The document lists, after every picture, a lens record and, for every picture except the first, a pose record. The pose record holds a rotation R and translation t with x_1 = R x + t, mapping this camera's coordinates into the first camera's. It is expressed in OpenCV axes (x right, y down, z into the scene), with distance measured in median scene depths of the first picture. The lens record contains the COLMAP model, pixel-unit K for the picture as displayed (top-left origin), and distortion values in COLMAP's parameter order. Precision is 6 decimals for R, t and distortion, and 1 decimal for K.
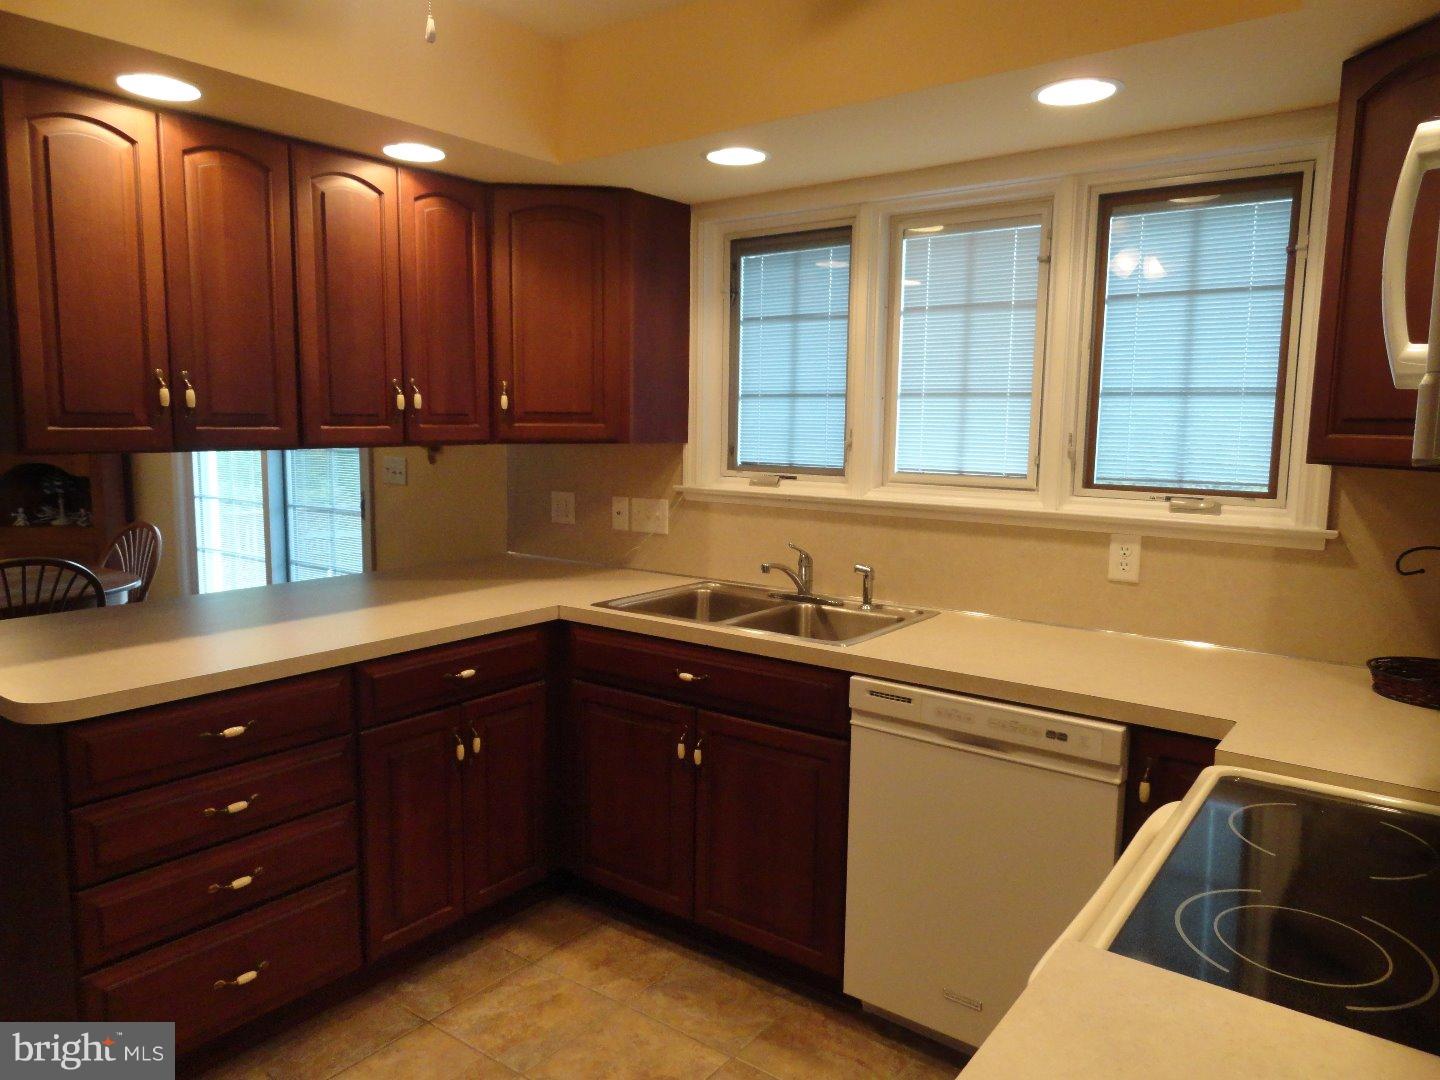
lens RADIAL K [[989.4, 0, 720.0], [0, 989.4, 540.0], [0, 0, 1]] dist [-0.005413, 0.008170]
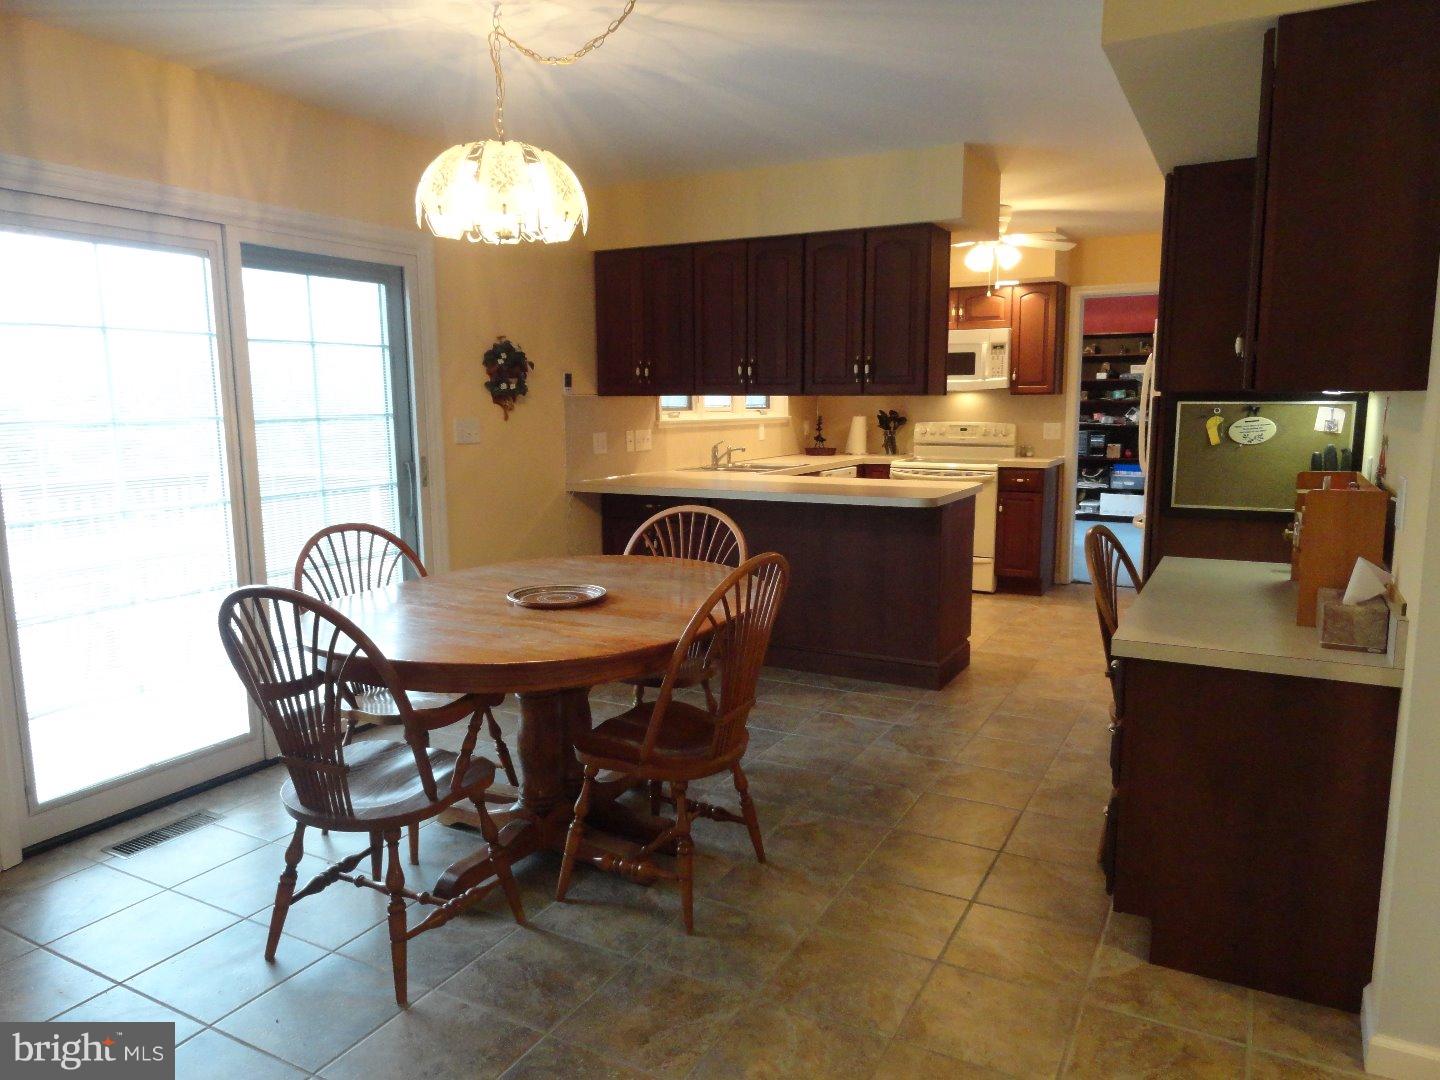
lens RADIAL K [[989.4, 0, 720.0], [0, 989.4, 540.0], [0, 0, 1]] dist [-0.005413, 0.008170]
pose [[-0.156034, -0.151790, 0.976019, -2.360916], [0.121291, 0.977700, 0.171441, -0.176915], [-0.980276, 0.145133, -0.134144, 1.513703]]
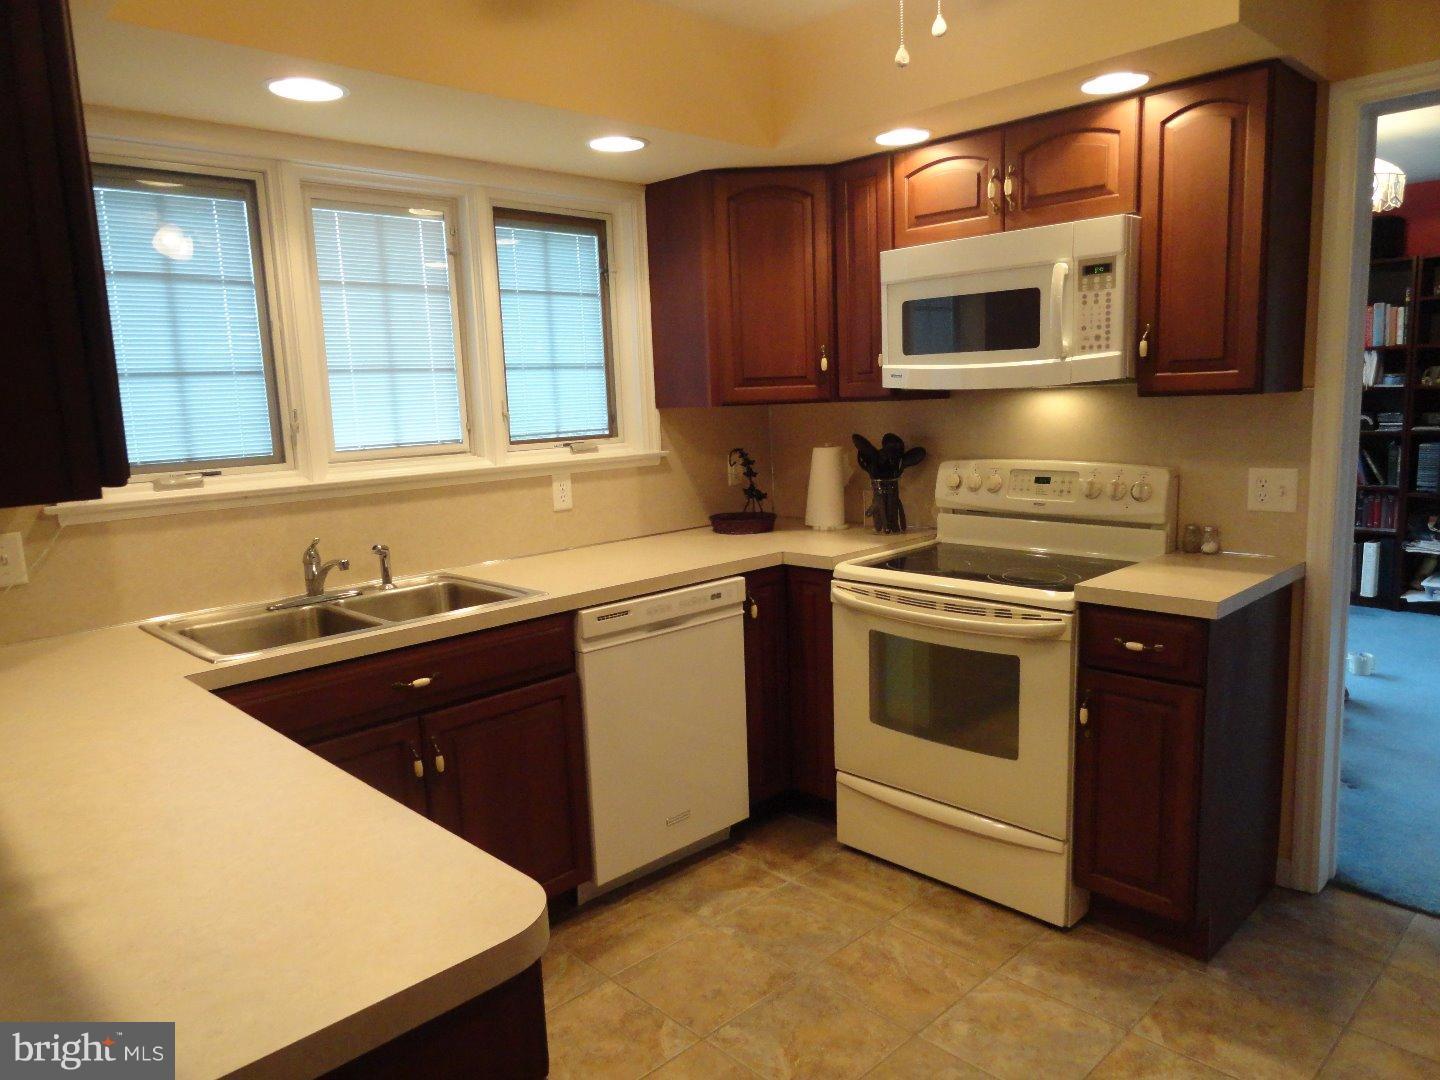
lens RADIAL K [[964.1, 0, 717.2], [0, 964.1, 546.1], [0, 0, 1]] dist [-0.007118, 0.001236]
pose [[0.161046, -0.177356, 0.970881, -0.807774], [0.159475, 0.975470, 0.151741, -0.072614], [-0.973977, 0.130394, 0.185379, 0.555348]]
